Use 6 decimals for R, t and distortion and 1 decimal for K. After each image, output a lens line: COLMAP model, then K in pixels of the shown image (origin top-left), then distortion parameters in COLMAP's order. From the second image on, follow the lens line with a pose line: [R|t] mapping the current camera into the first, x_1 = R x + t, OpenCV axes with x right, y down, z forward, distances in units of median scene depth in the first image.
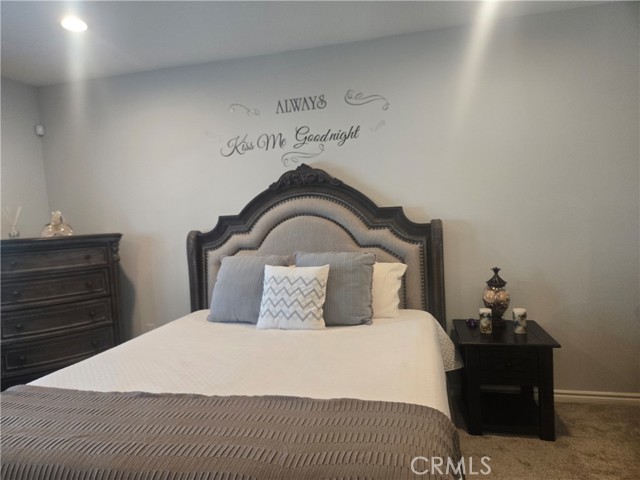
lens RADIAL K [[430.5, 0, 336.1], [0, 430.5, 239.6], [0, 0, 1]] dist [0.064447, -0.070375]
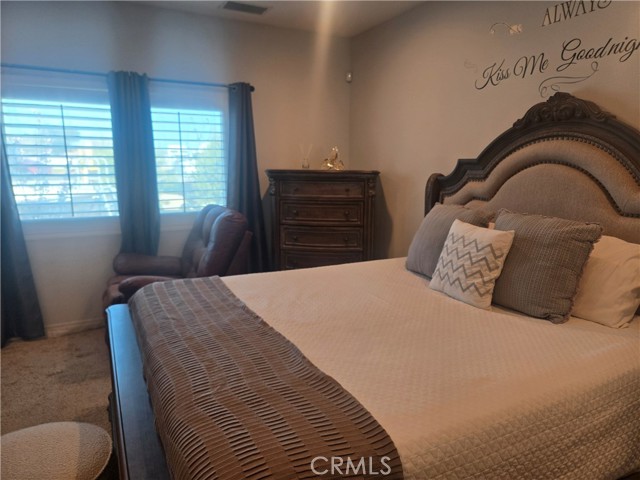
lens RADIAL K [[442.5, 0, 319.9], [0, 442.5, 240.6], [0, 0, 1]] dist [-0.002505, -0.006453]
pose [[0.639858, 0.184457, -0.746028, 0.270244], [-0.079960, 0.981478, 0.174092, -0.025302], [0.764322, -0.051742, 0.642755, 0.184632]]
